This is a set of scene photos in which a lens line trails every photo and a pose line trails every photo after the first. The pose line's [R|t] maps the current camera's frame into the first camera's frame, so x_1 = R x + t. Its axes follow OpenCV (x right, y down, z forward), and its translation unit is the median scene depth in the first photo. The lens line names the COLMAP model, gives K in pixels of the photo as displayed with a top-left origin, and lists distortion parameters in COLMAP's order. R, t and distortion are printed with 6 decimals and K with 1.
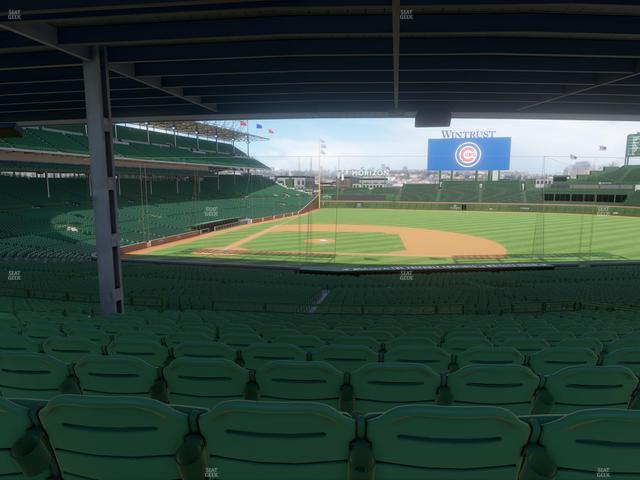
lens RADIAL K [[415.3, 0, 321.1], [0, 415.3, 239.5], [0, 0, 1]] dist [0.000392, -0.000673]
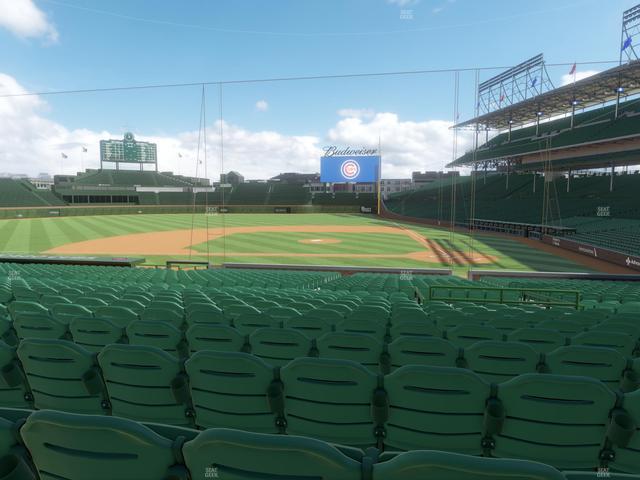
lens RADIAL K [[415.3, 0, 319.4], [0, 415.3, 241.2], [0, 0, 1]] dist [0.000392, -0.000673]
pose [[-0.039887, -0.101817, 0.994003, -0.340712], [0.133479, 0.985336, 0.106286, -0.034796], [-0.990249, 0.136918, -0.025712, 0.483372]]
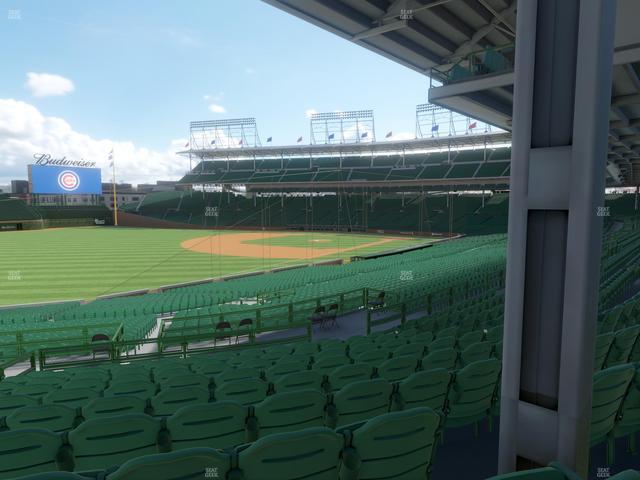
lens RADIAL K [[415.3, 0, 318.6], [0, 415.3, 240.8], [0, 0, 1]] dist [0.000392, -0.000673]
pose [[-0.912729, -0.038044, 0.406791, -0.245677], [0.054867, 0.975223, 0.214312, -0.128520], [-0.404865, 0.217928, -0.888027, 1.013959]]
